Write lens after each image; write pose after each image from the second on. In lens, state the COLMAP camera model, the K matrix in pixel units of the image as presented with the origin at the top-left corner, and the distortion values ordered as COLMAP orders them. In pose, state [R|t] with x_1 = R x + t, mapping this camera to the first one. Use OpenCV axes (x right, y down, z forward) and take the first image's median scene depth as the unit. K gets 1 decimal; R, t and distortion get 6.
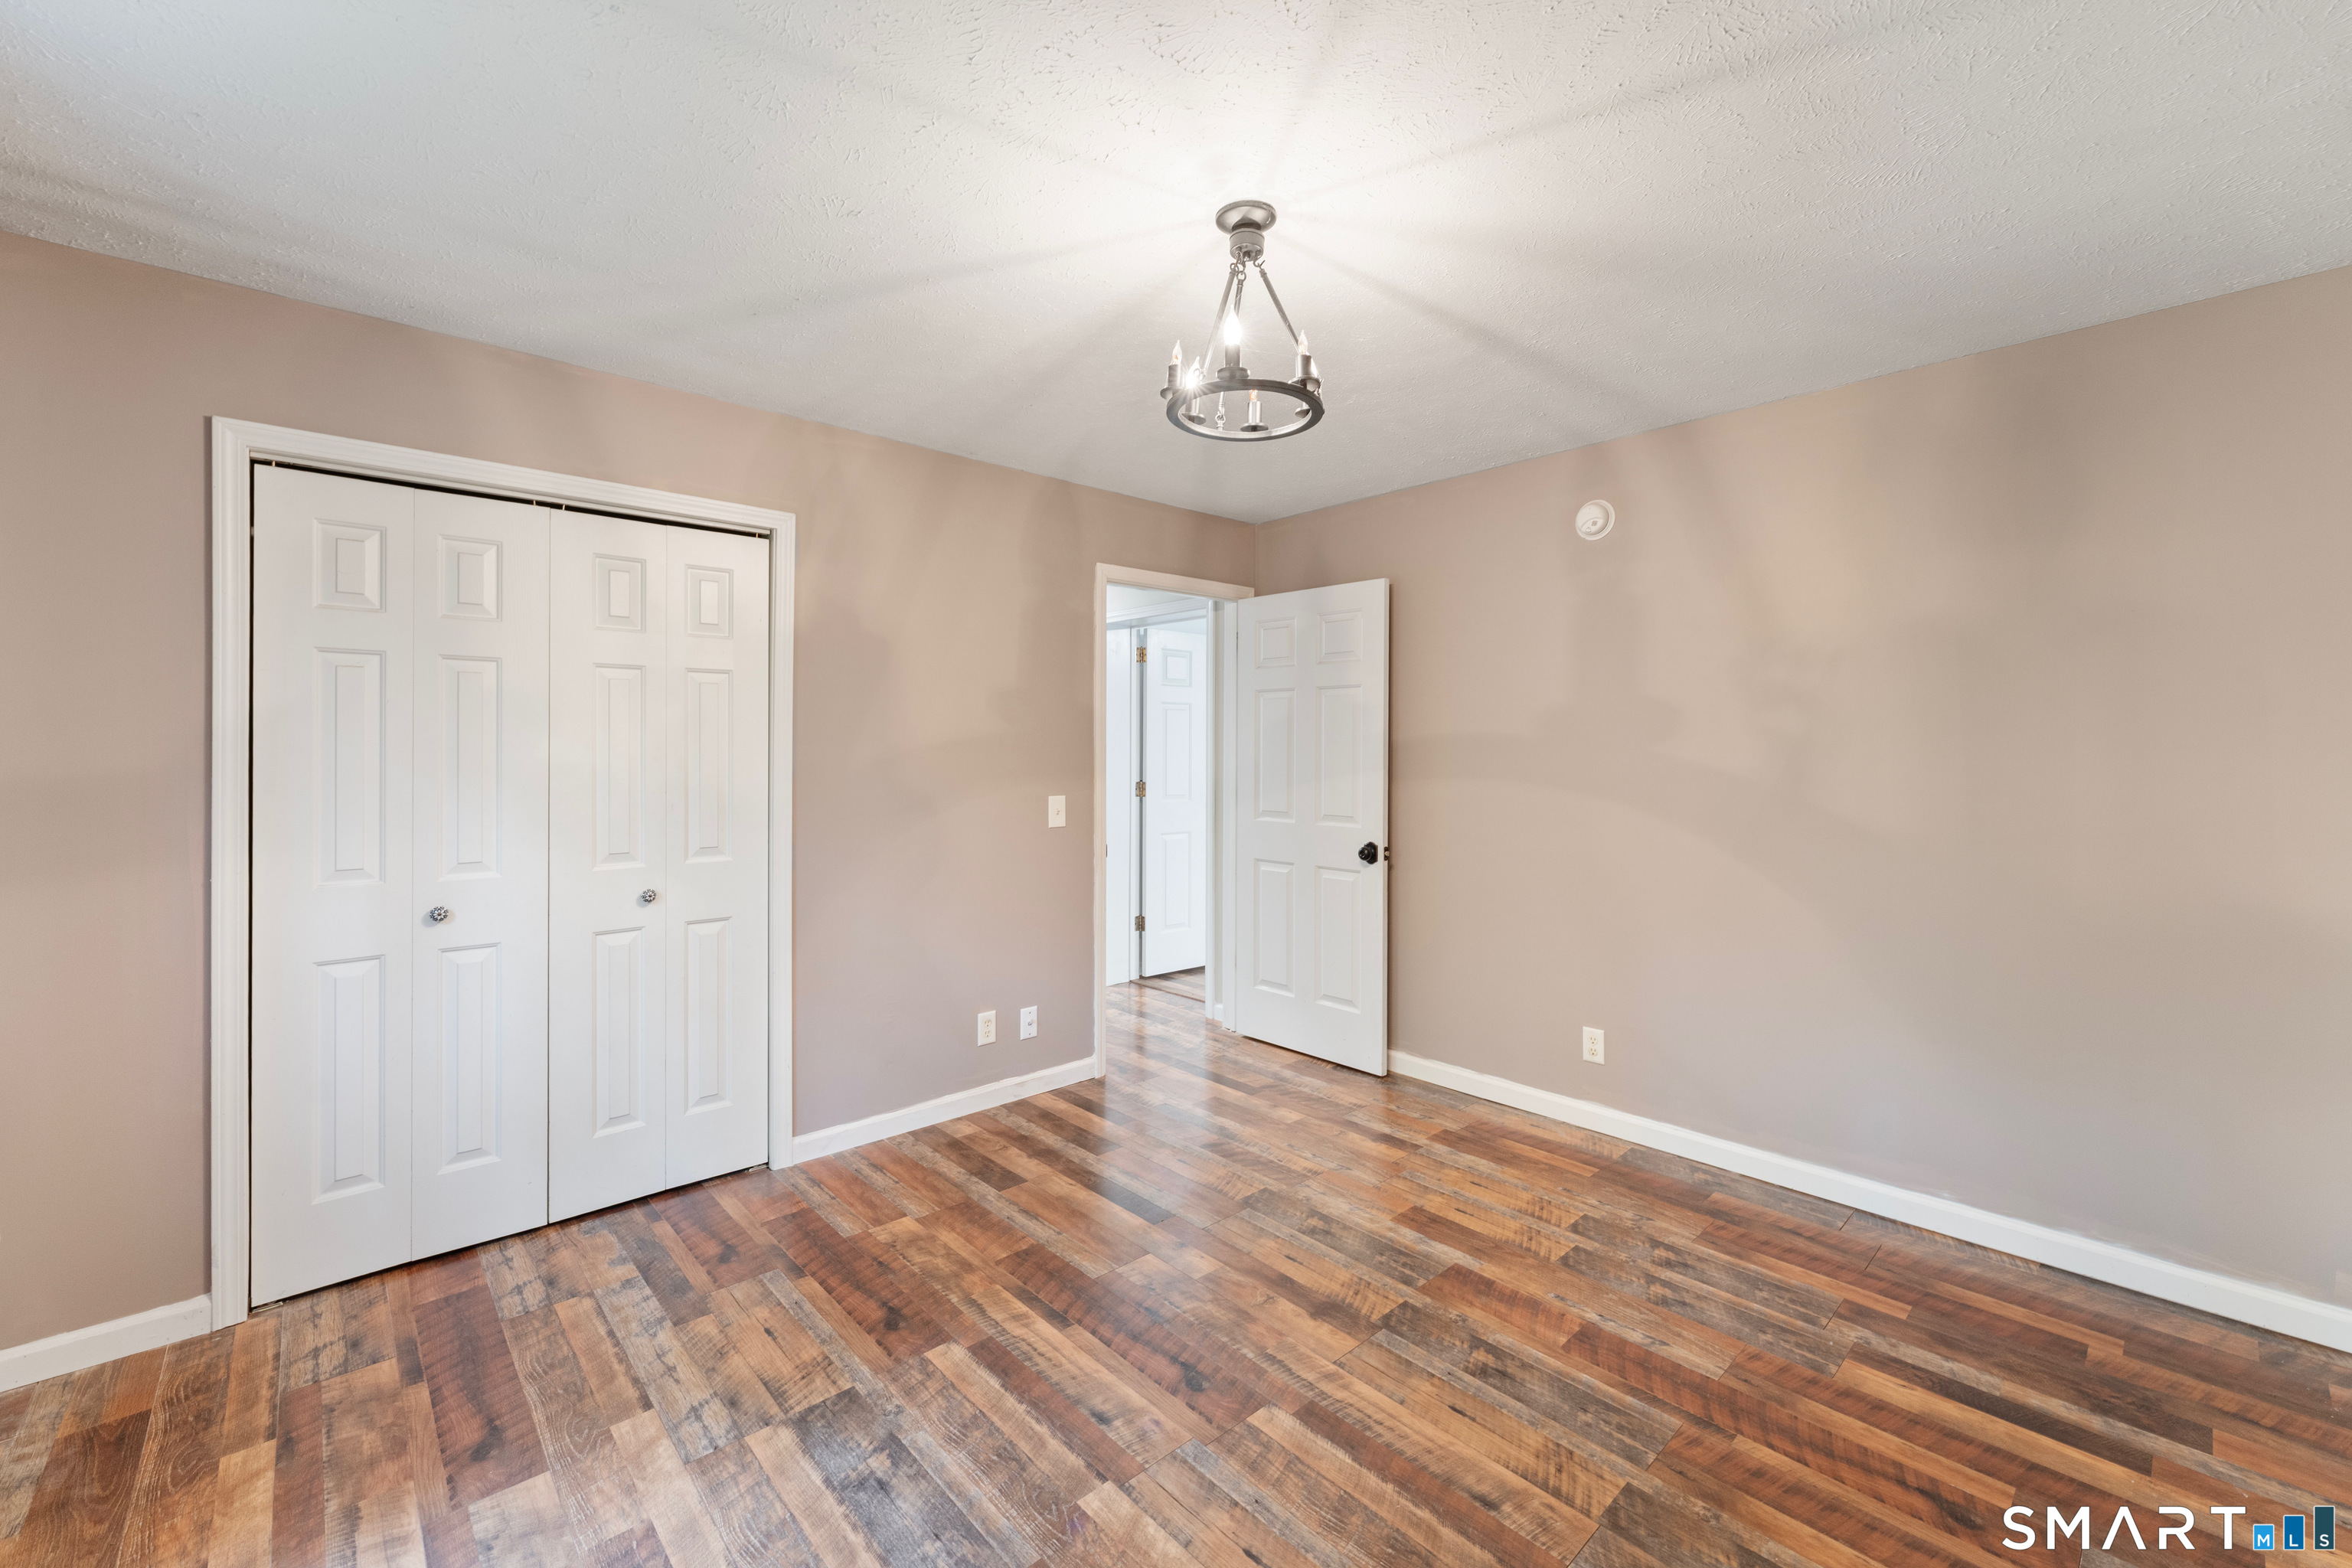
lens RADIAL K [[952.8, 0, 1178.2], [0, 952.8, 753.9], [0, 0, 1]] dist [-0.000778, -0.000177]
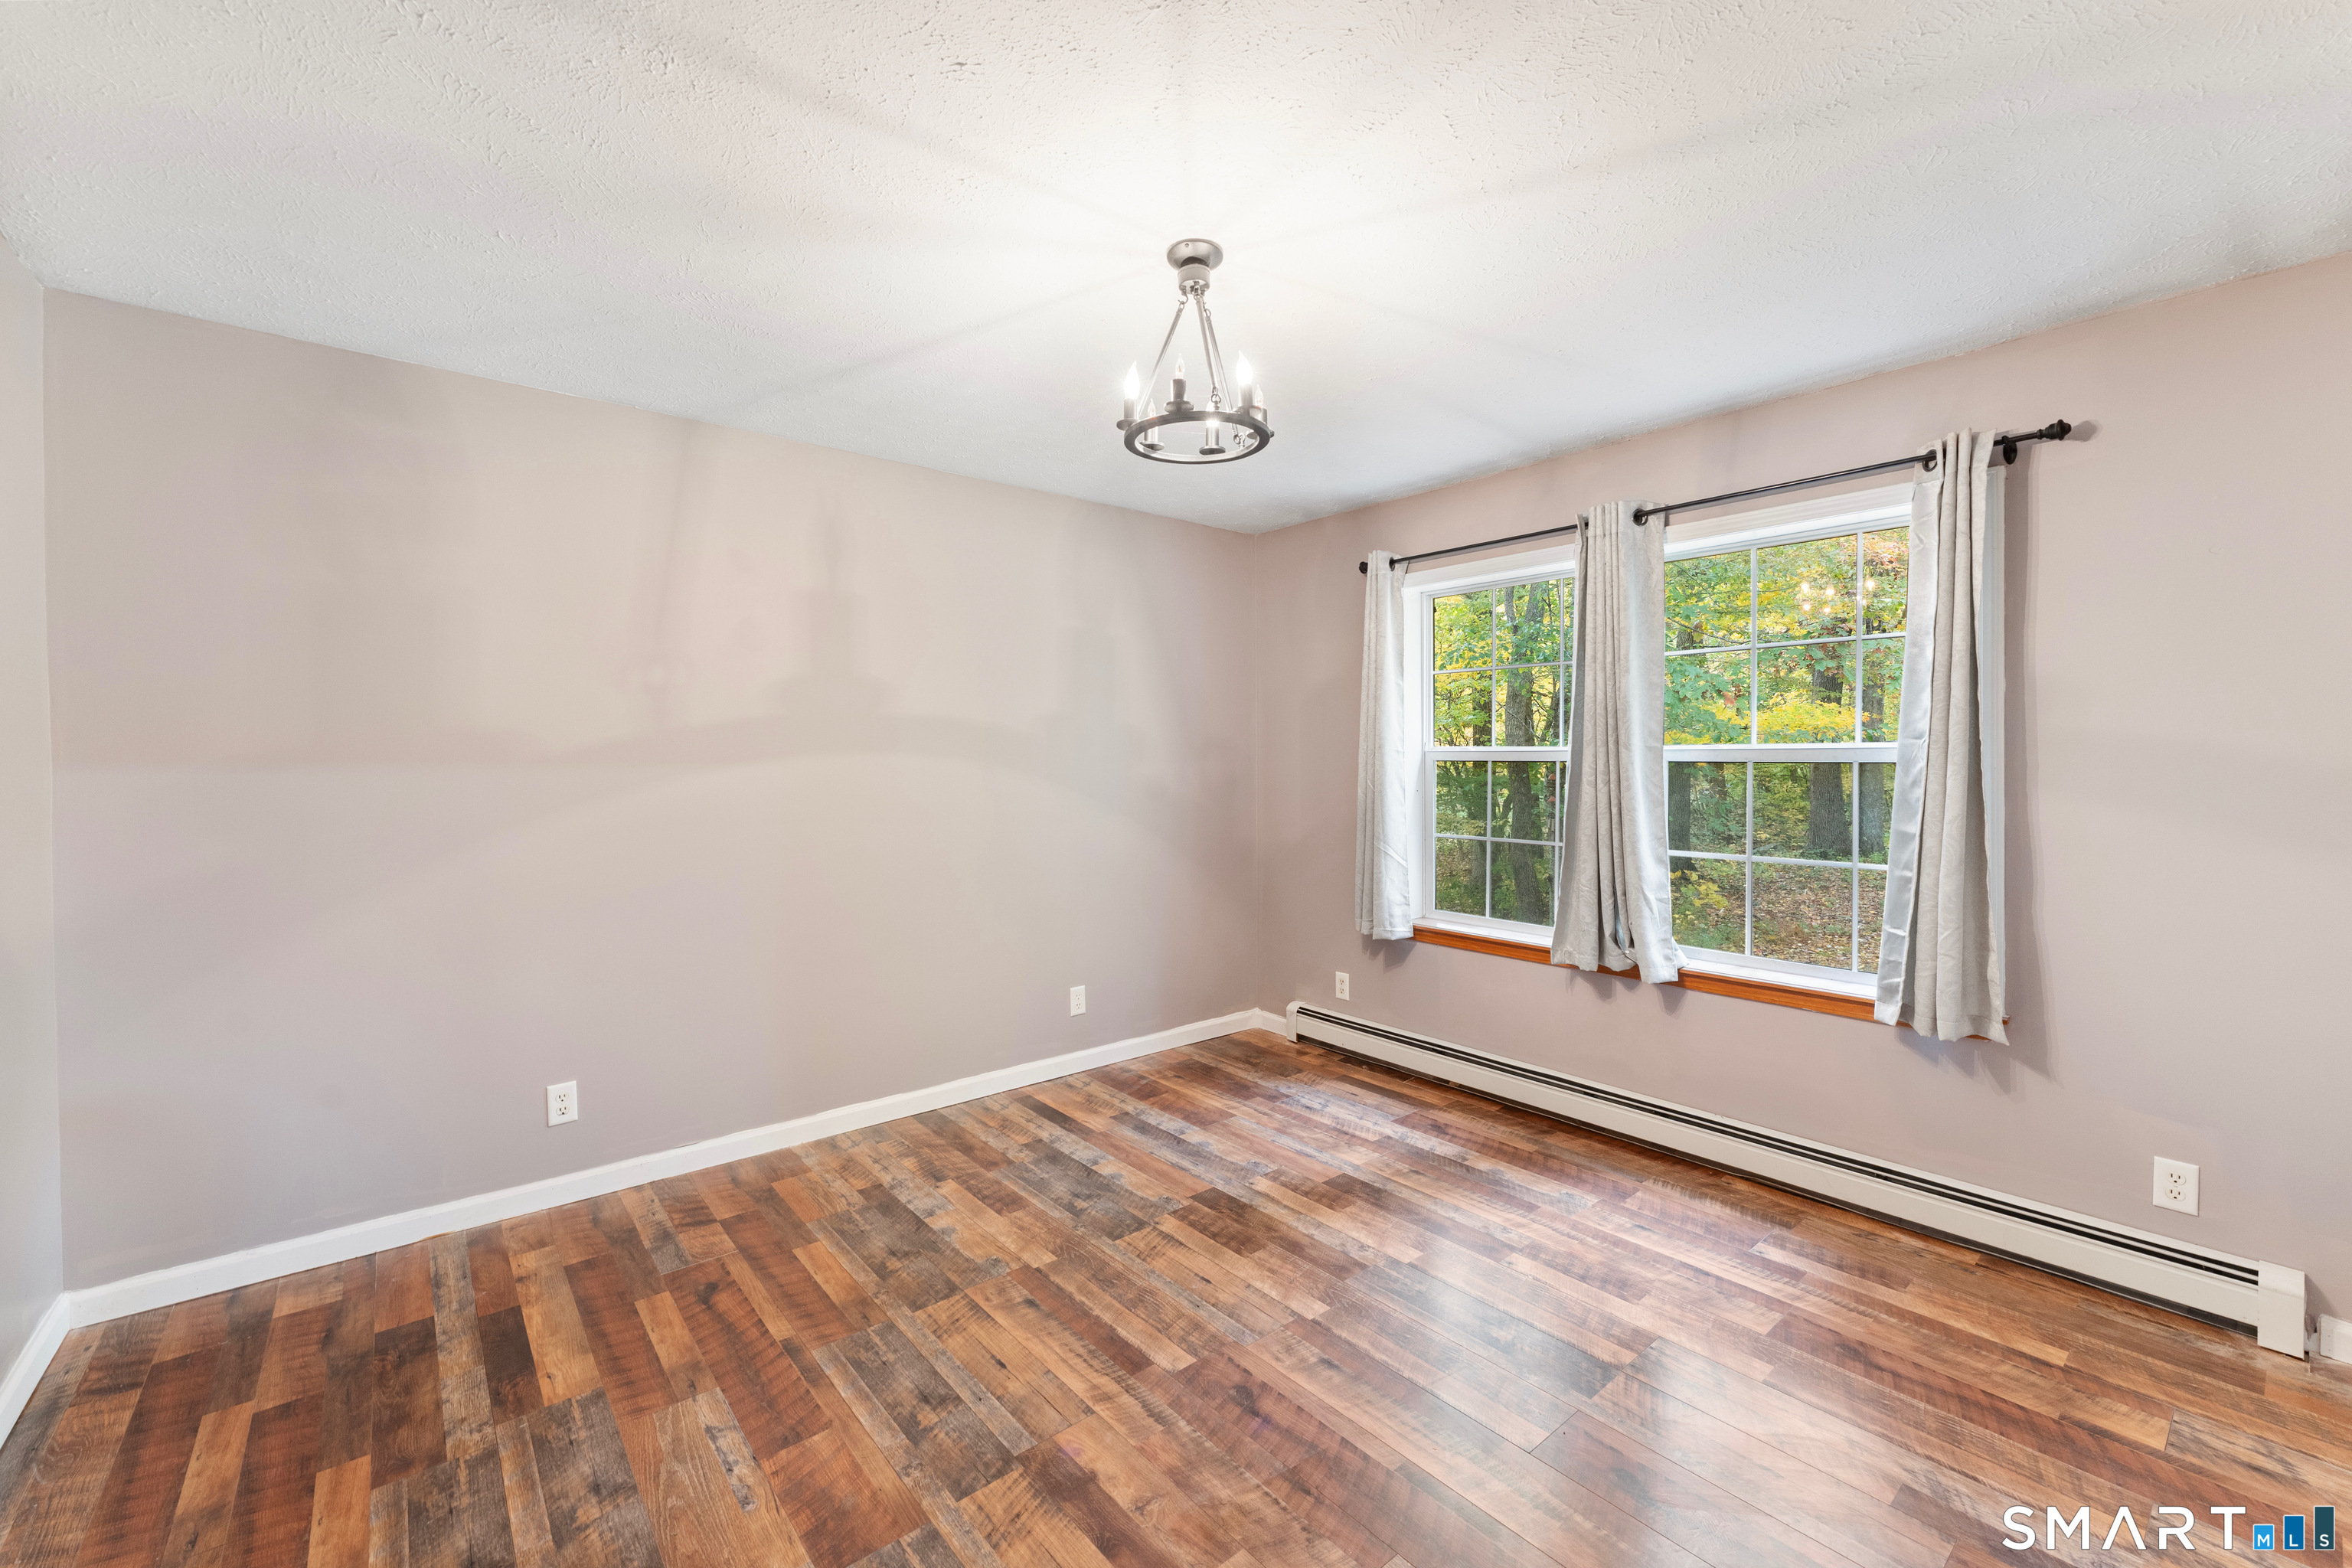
lens RADIAL K [[952.8, 0, 1178.2], [0, 952.8, 753.9], [0, 0, 1]] dist [-0.000778, -0.000177]
pose [[-0.998743, 0.001249, 0.050111, 0.036037], [0.001328, 0.999998, 0.001537, -0.006634], [-0.050109, 0.001601, -0.998742, 2.048558]]
